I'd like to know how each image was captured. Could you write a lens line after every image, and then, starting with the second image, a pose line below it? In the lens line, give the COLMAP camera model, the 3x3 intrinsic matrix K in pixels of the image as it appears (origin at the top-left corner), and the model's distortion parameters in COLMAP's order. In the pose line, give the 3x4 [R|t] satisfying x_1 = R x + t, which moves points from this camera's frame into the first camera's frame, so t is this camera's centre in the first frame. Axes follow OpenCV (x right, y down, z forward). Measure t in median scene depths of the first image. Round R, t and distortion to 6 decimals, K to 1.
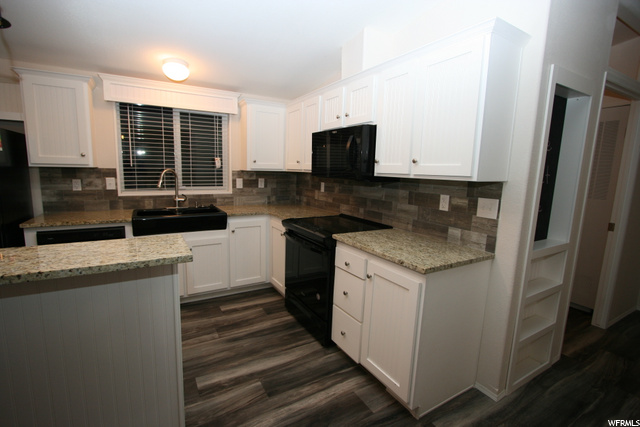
lens RADIAL K [[295.2, 0, 311.2], [0, 295.2, 212.5], [0, 0, 1]] dist [-0.014379, 0.000765]
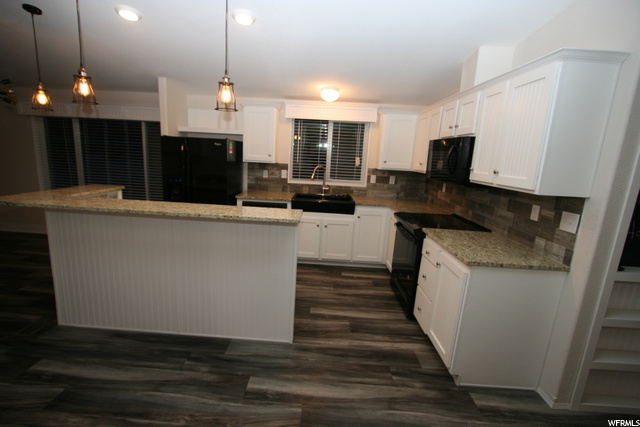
lens RADIAL K [[295.2, 0, 311.2], [0, 295.2, 212.5], [0, 0, 1]] dist [-0.014379, 0.000765]
pose [[0.851622, 0.120867, -0.510031, 0.222521], [-0.107103, 0.992647, 0.056402, -0.005814], [0.513097, 0.006592, 0.858305, -0.210449]]
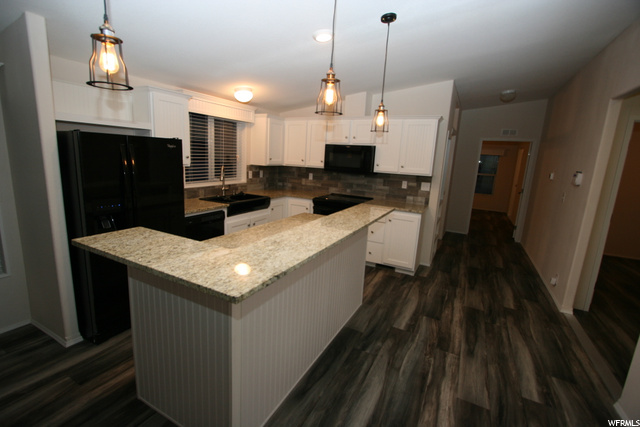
lens RADIAL K [[295.2, 0, 311.2], [0, 295.2, 212.5], [0, 0, 1]] dist [-0.014379, 0.000765]
pose [[0.848841, -0.085365, 0.521711, -0.921820], [0.051162, 0.995509, 0.079649, -0.027585], [-0.526167, -0.040918, 0.849396, -0.349298]]
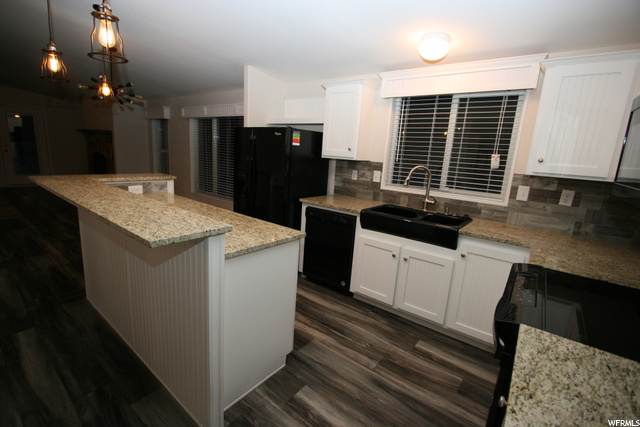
lens RADIAL K [[295.2, 0, 311.2], [0, 295.2, 212.5], [0, 0, 1]] dist [-0.014379, 0.000765]
pose [[0.371803, 0.189606, -0.908742, 0.245991], [-0.187097, 0.974136, 0.126701, -0.065542], [0.909262, 0.122915, 0.397661, 0.391555]]
